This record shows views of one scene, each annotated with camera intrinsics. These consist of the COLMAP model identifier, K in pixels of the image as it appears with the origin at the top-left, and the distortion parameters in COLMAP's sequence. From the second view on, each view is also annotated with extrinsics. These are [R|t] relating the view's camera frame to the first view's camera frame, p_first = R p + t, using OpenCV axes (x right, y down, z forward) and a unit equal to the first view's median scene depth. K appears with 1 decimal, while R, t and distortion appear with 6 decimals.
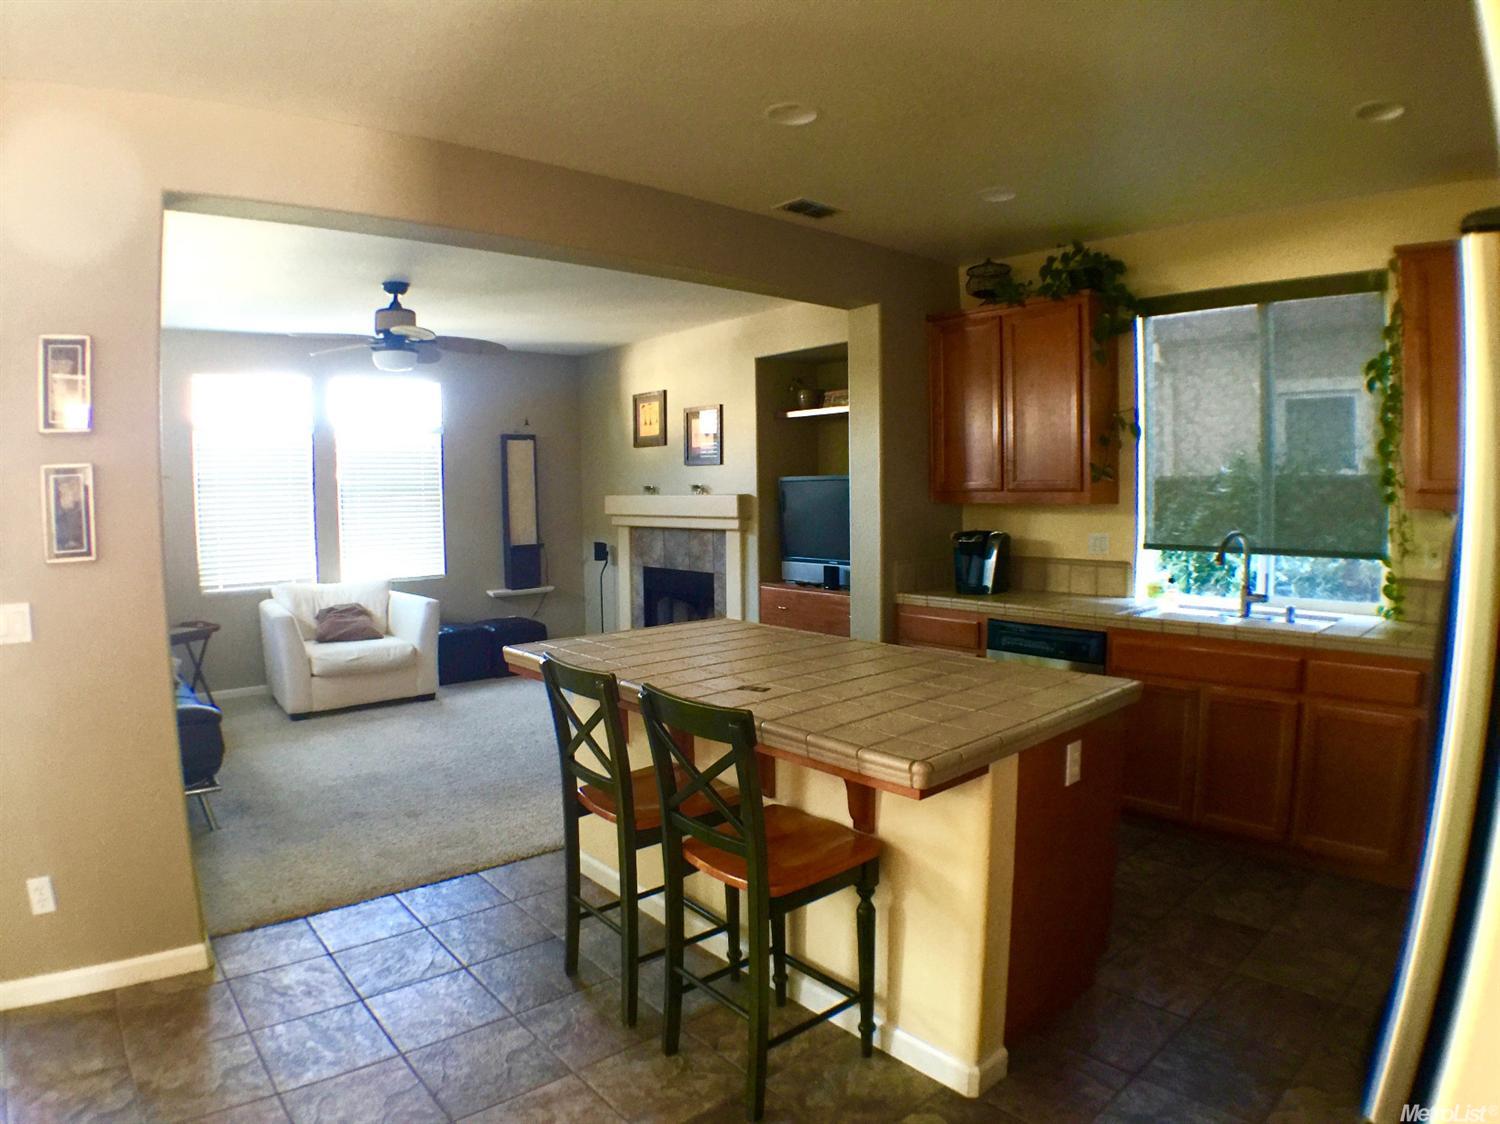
lens RADIAL K [[887.3, 0, 750.0], [0, 887.3, 562.0], [0, 0, 1]] dist [-0.183801, 0.033339]
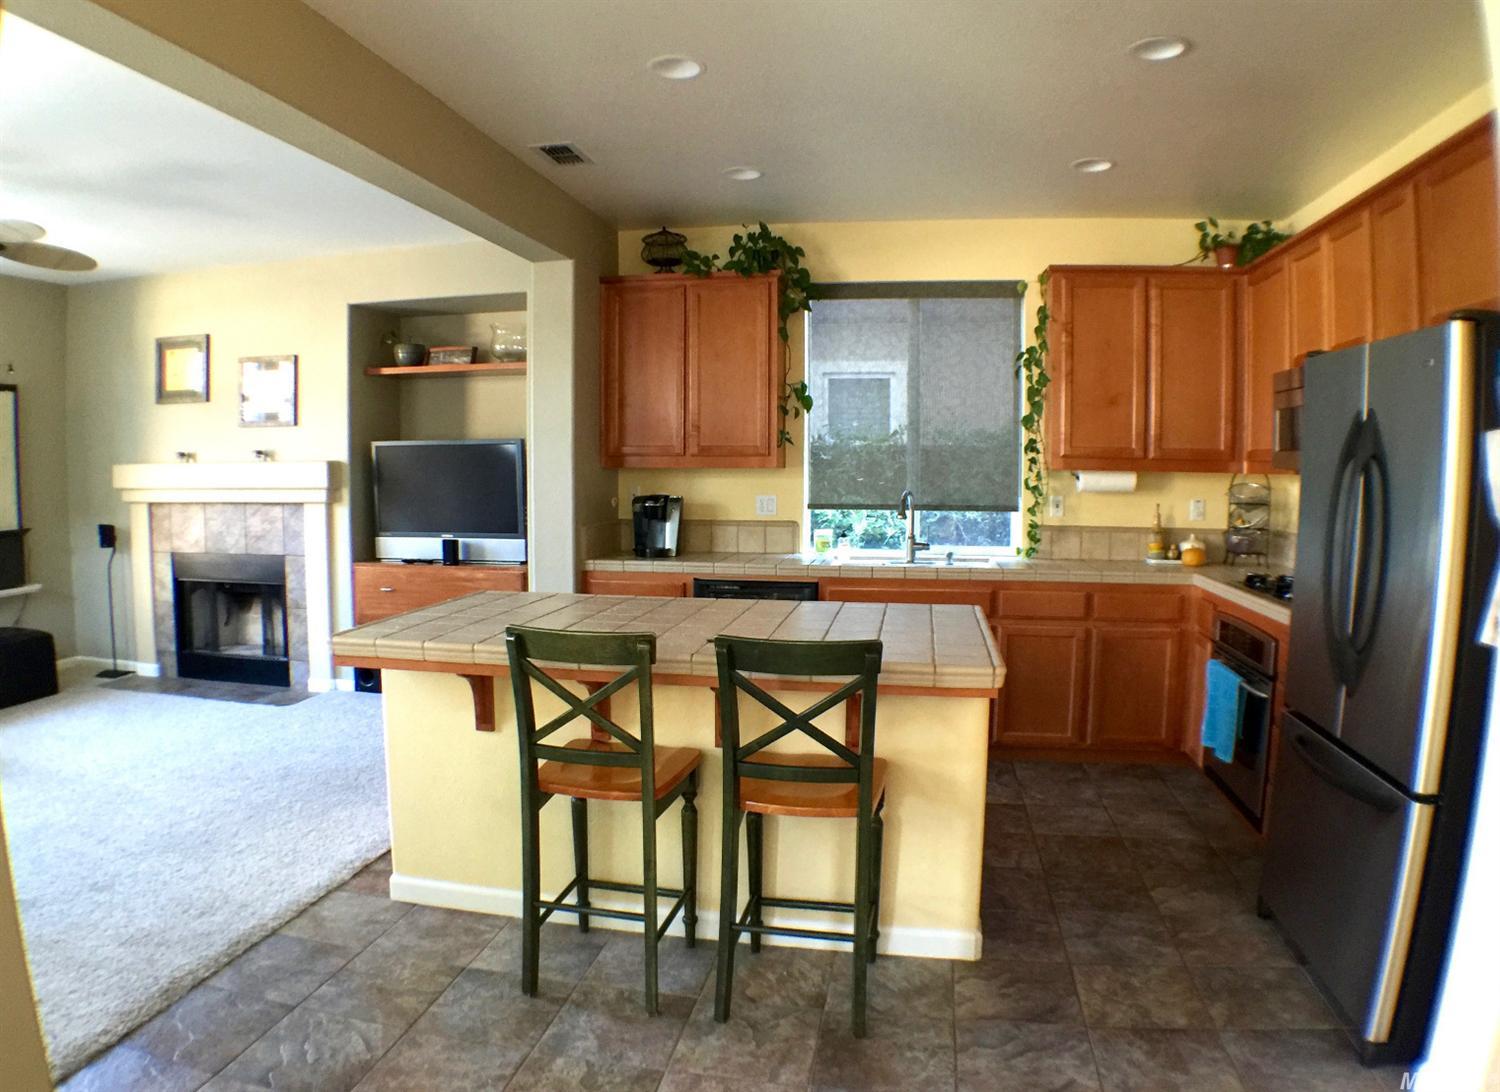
lens RADIAL K [[961.4, 0, 734.5], [0, 961.4, 542.3], [0, 0, 1]] dist [-0.158780, 0.004154]
pose [[0.789353, -0.035371, 0.612920, -0.261302], [0.037902, 0.999242, 0.008853, 0.009320], [-0.612769, 0.016243, 0.790095, 0.050243]]
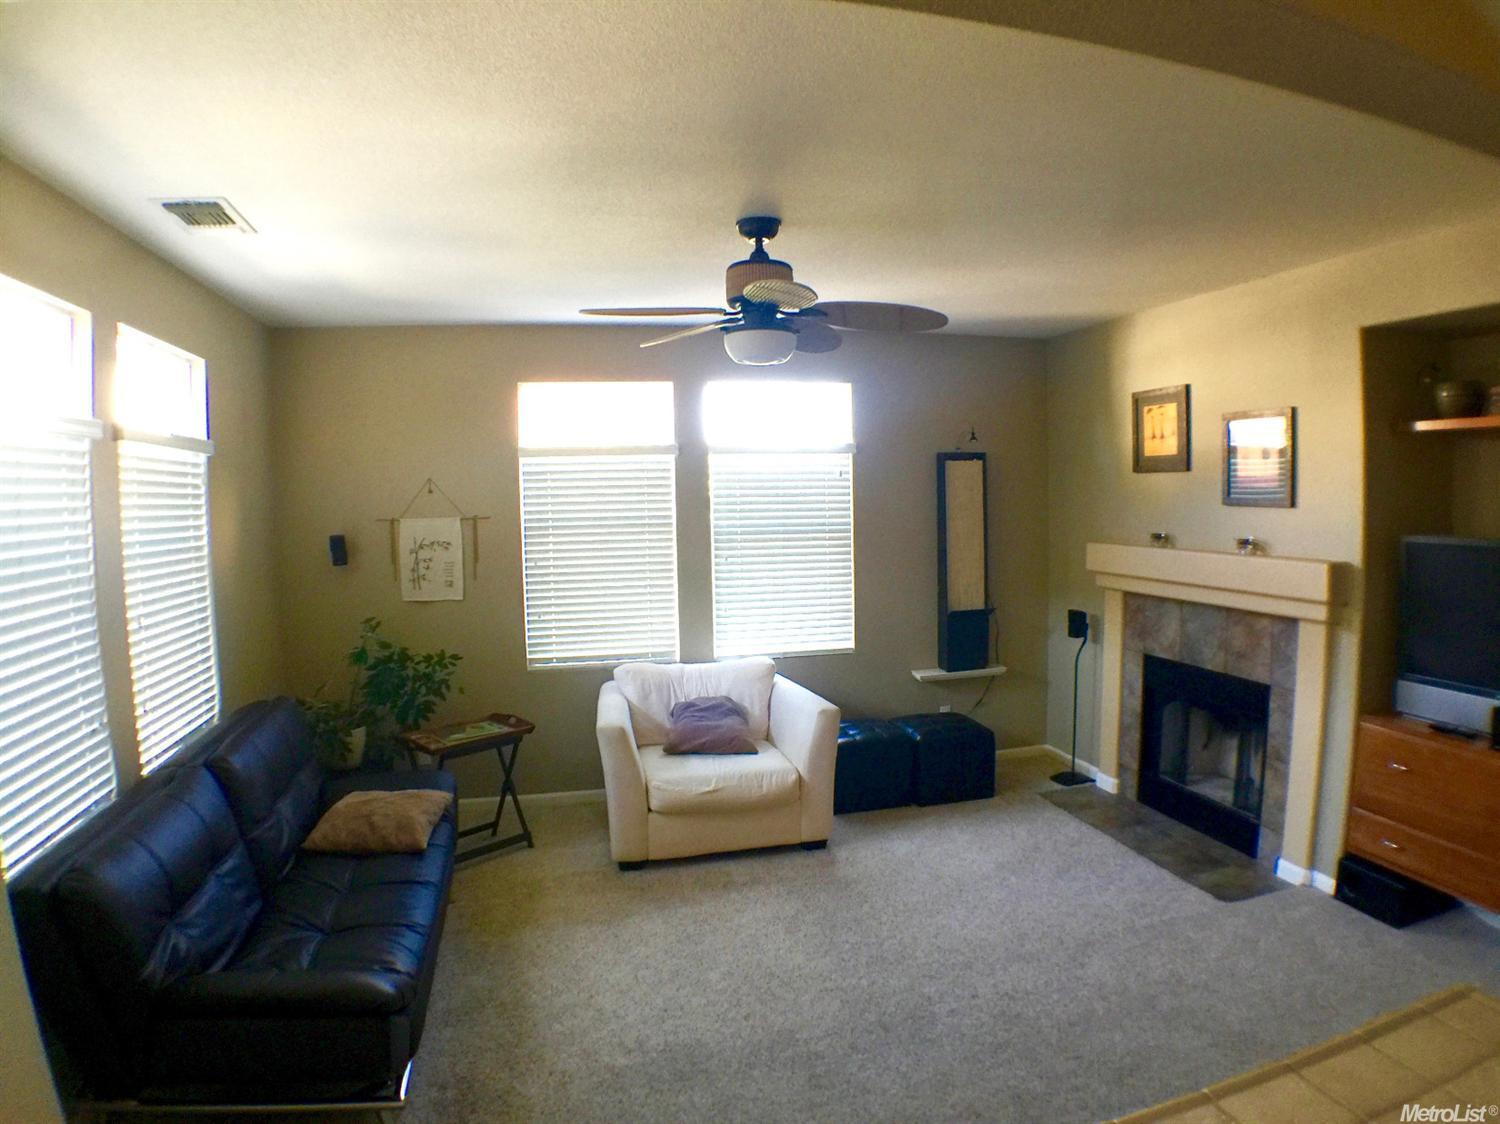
lens RADIAL K [[887.3, 0, 750.0], [0, 887.3, 562.0], [0, 0, 1]] dist [-0.183801, 0.033339]
pose [[0.885564, 0.027937, -0.463676, -0.105108], [-0.027172, 0.999596, 0.008333, -0.072401], [0.463722, 0.005220, 0.885966, 0.359493]]
